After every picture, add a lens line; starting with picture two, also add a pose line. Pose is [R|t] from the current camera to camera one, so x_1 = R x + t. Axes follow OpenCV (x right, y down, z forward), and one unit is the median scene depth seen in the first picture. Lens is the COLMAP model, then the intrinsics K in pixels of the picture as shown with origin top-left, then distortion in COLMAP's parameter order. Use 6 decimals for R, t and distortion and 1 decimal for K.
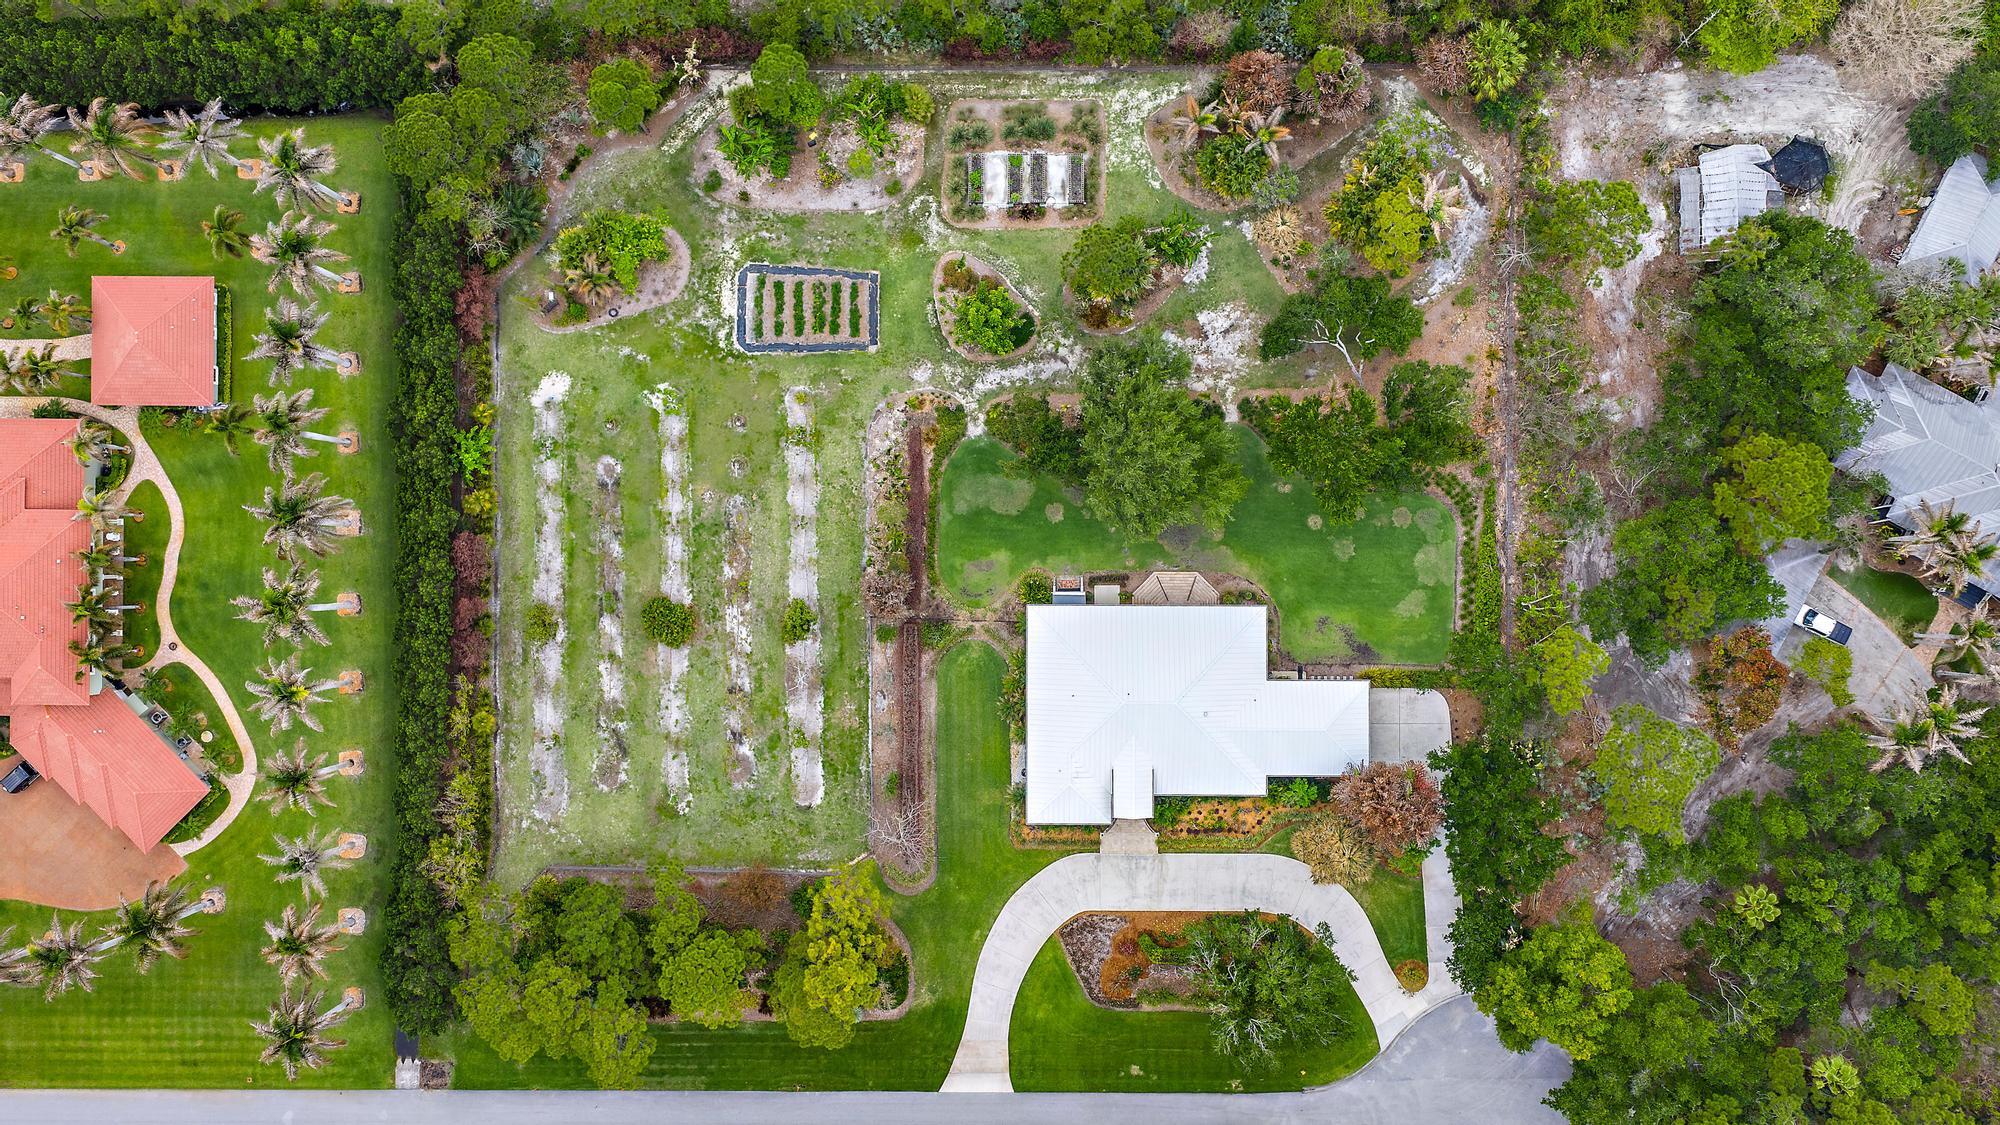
lens RADIAL K [[1658.0, 0, 1000.0], [0, 1658.0, 562.5], [0, 0, 1]] dist [0.009826, 0.006451]
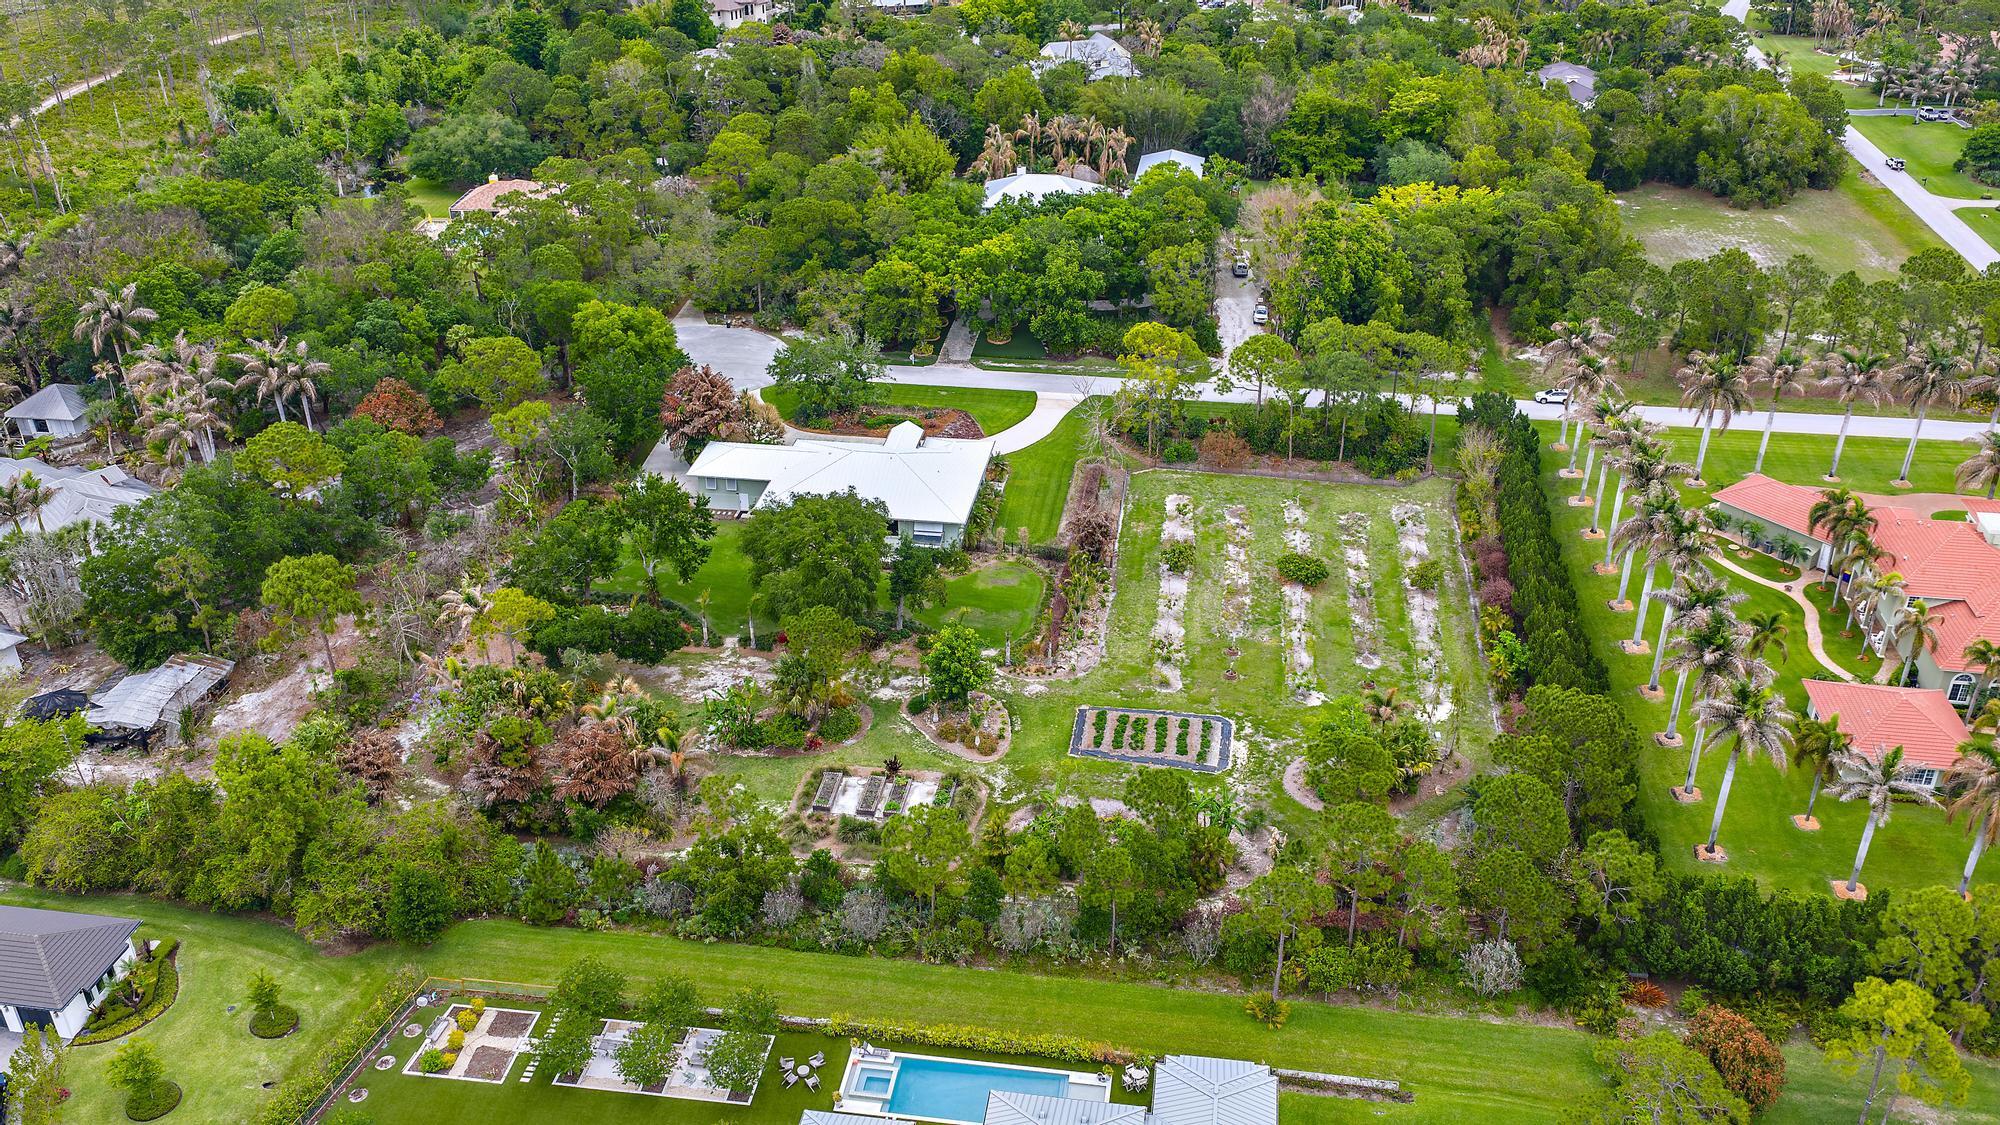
lens RADIAL K [[1658.0, 0, 1000.0], [0, 1658.0, 562.5], [0, 0, 1]] dist [0.009826, 0.006451]
pose [[-0.989084, -0.060129, 0.134527, -0.150163], [0.146882, -0.475217, 0.867522, -0.903328], [0.011766, 0.877812, 0.478861, 0.483638]]
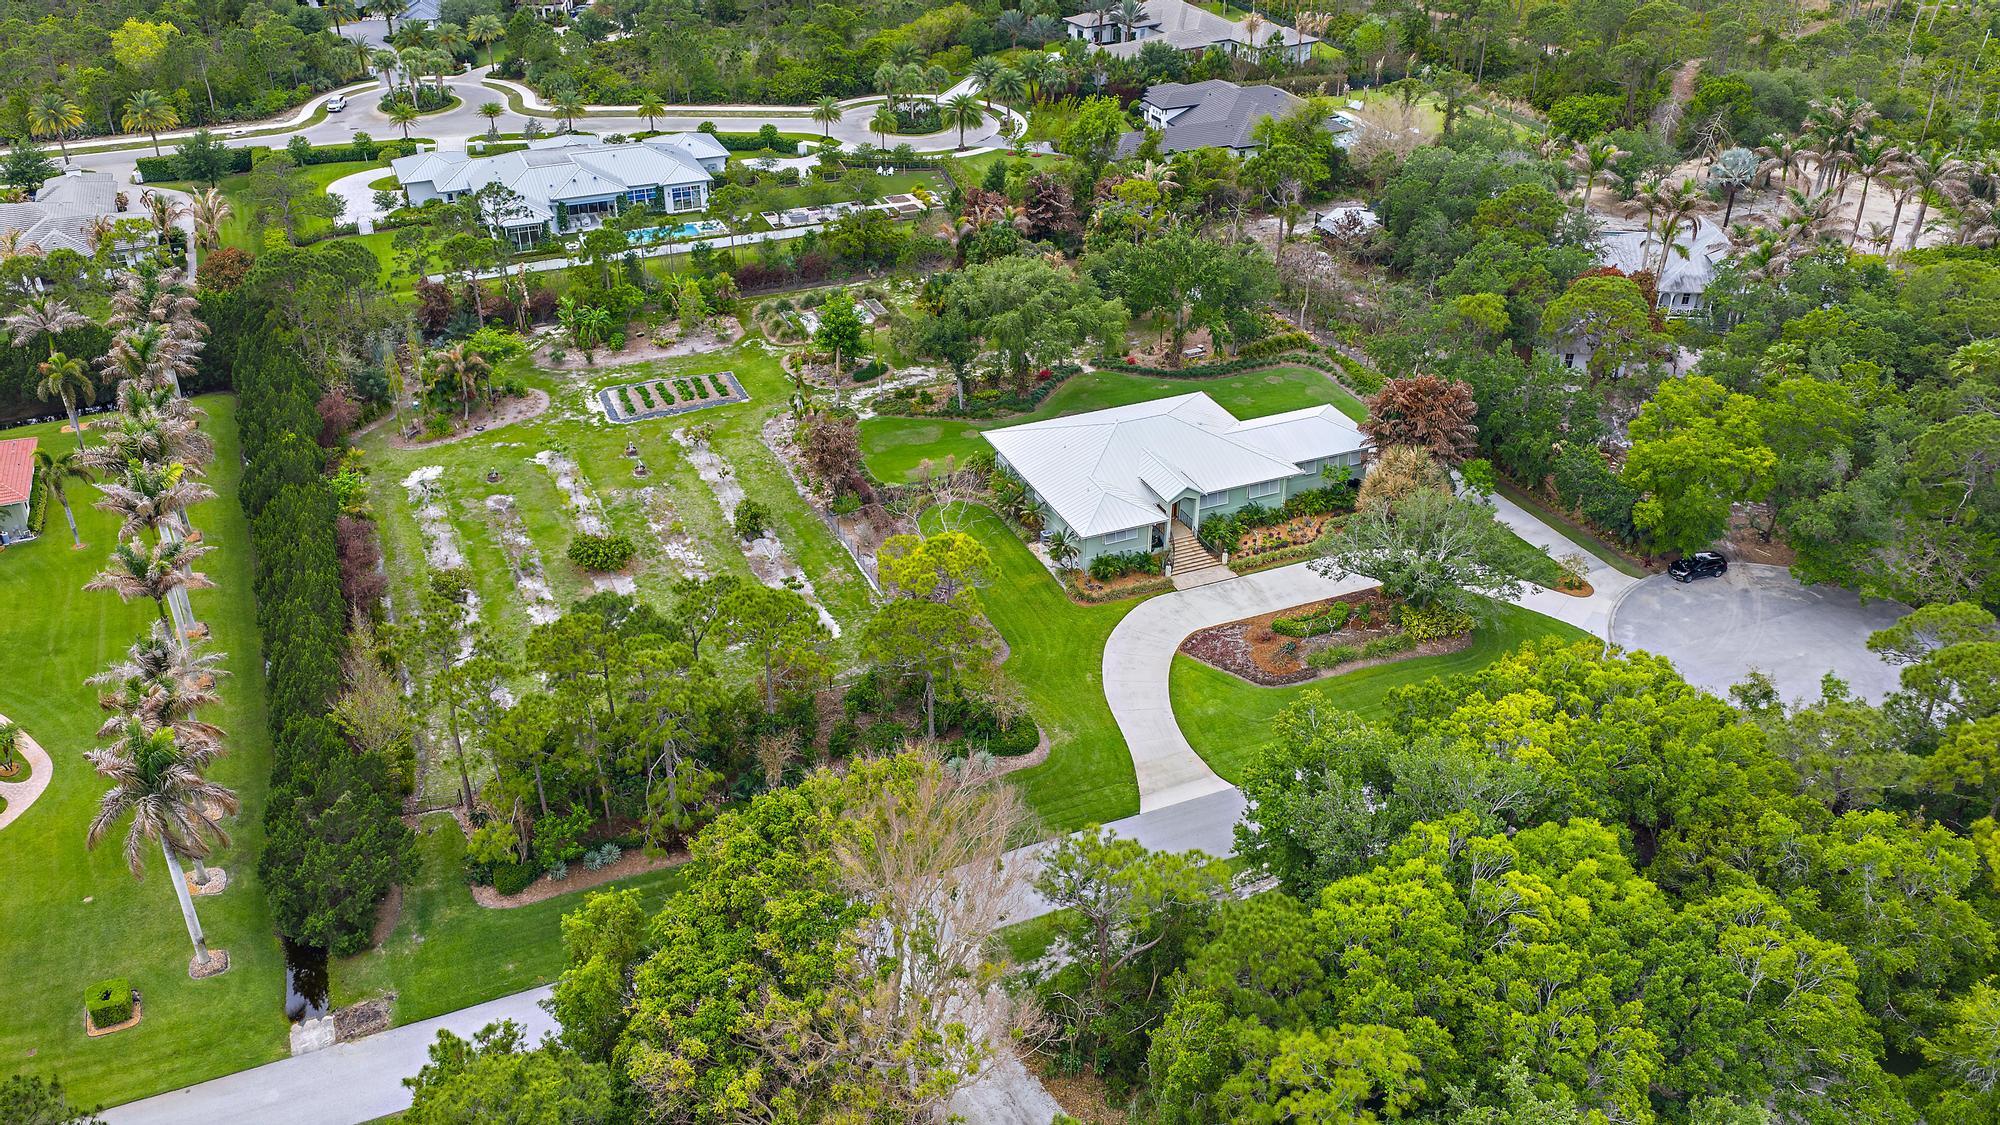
lens RADIAL K [[1658.0, 0, 1000.0], [0, 1658.0, 562.5], [0, 0, 1]] dist [0.009826, 0.006451]
pose [[0.917292, -0.191013, 0.349413, -0.309360], [0.397944, 0.472120, -0.786602, 0.786467], [-0.014714, 0.860591, 0.509084, 0.562770]]
